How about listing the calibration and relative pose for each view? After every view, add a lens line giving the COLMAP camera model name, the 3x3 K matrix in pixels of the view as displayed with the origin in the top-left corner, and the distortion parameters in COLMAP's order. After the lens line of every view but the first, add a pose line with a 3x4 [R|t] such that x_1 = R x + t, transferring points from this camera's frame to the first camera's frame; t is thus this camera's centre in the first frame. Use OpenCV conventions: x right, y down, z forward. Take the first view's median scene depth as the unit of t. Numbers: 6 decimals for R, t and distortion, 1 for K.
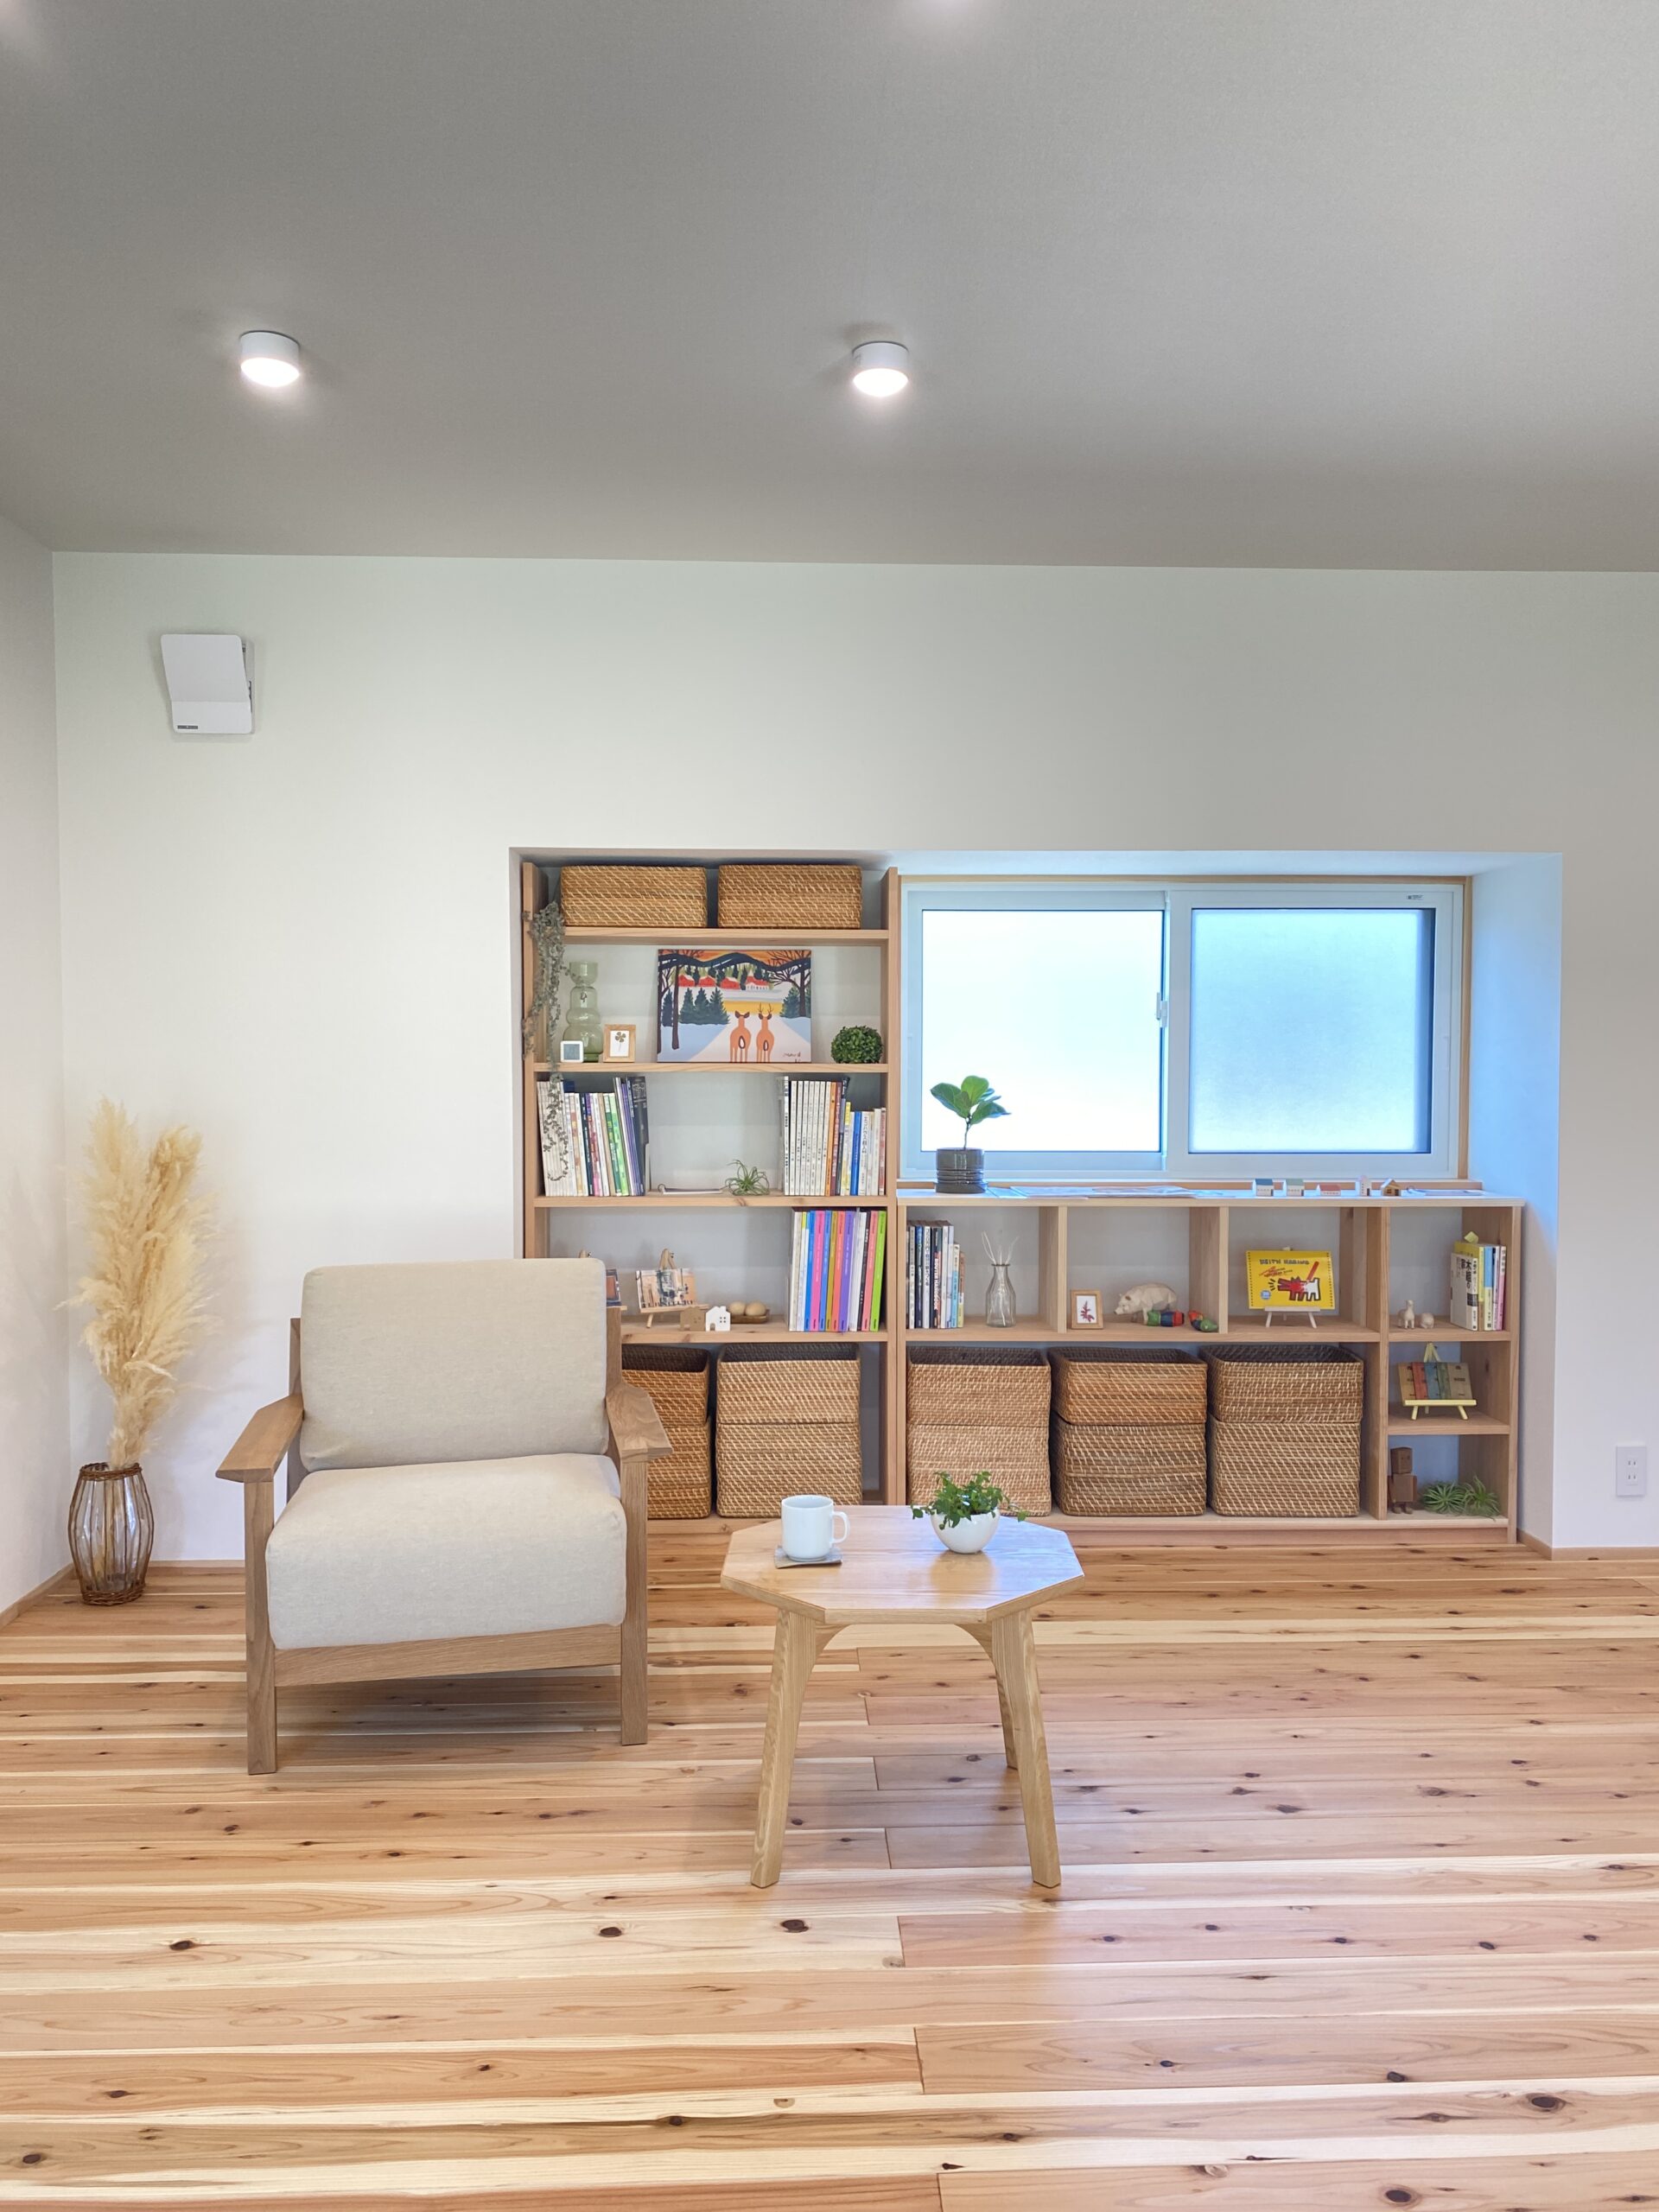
lens RADIAL K [[1690.9, 0, 829.5], [0, 1690.9, 1106.0], [0, 0, 1]] dist [0.025515, -0.034969]
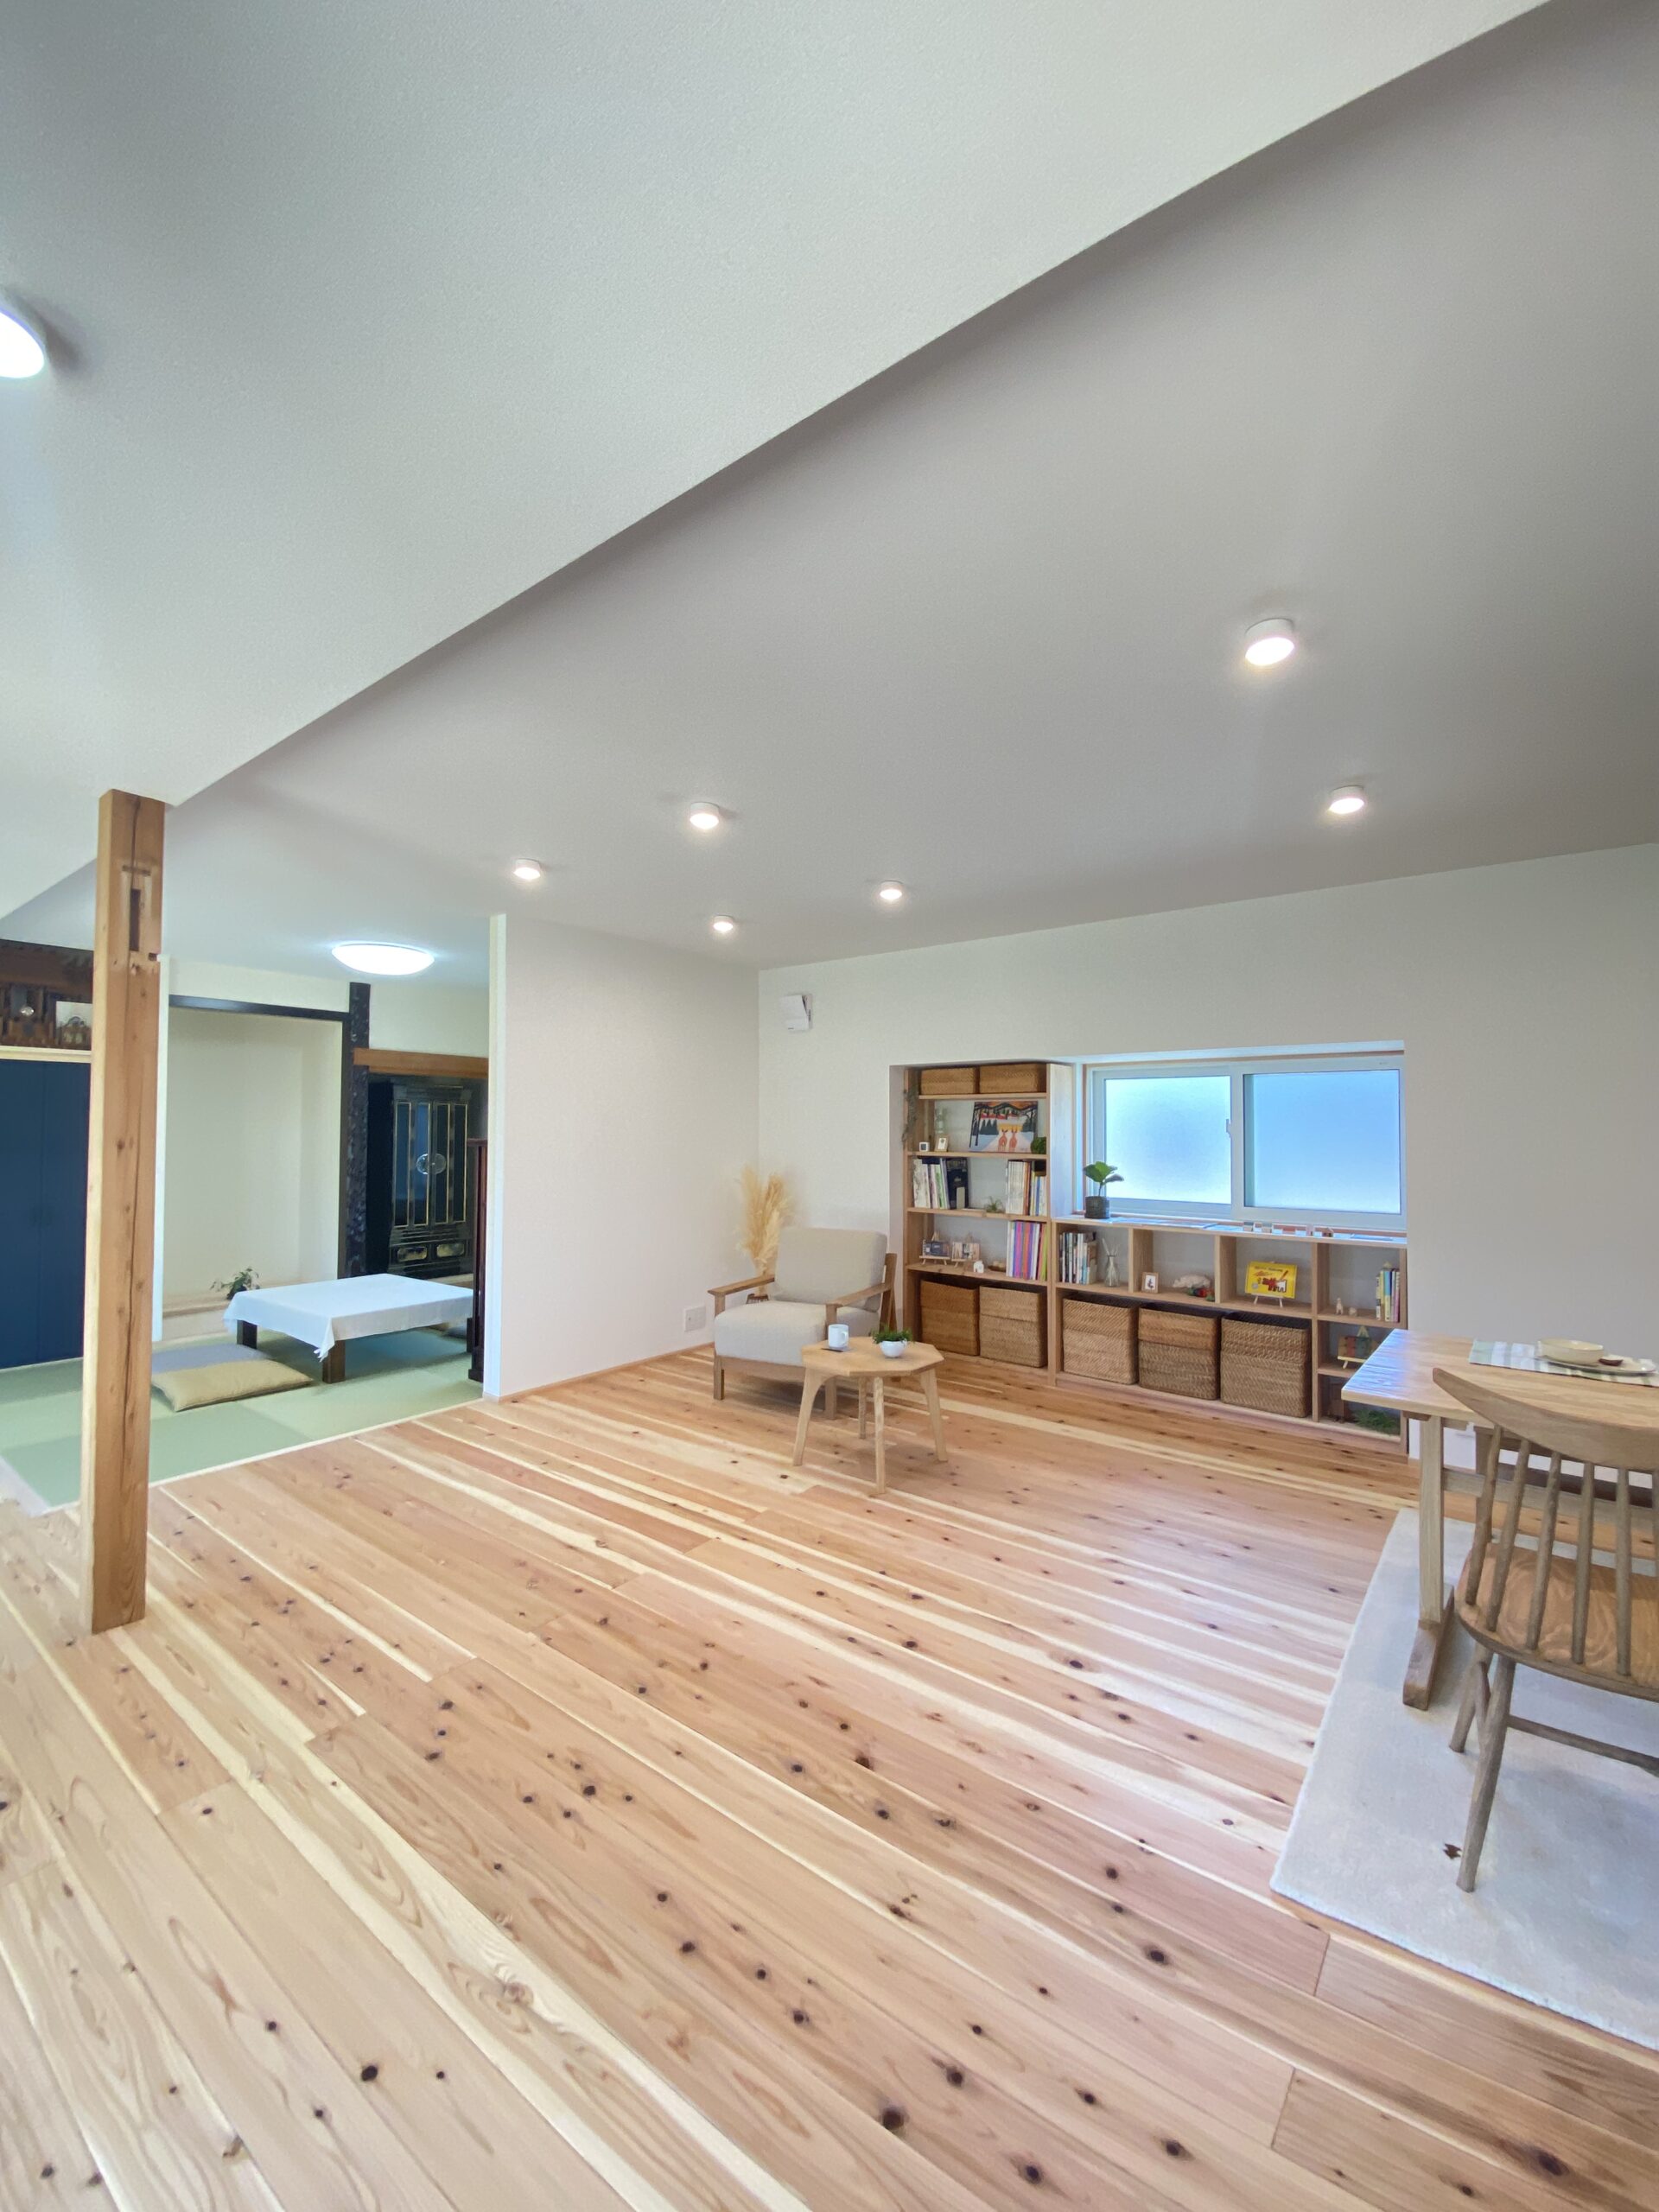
lens RADIAL K [[885.0, 0, 829.5], [0, 885.0, 1106.0], [0, 0, 1]] dist [0.001045, -0.000081]
pose [[0.773333, -0.011387, -0.633897, 0.522805], [-0.030578, 0.998005, -0.055233, -0.015992], [0.633262, 0.062096, 0.771442, -0.041274]]
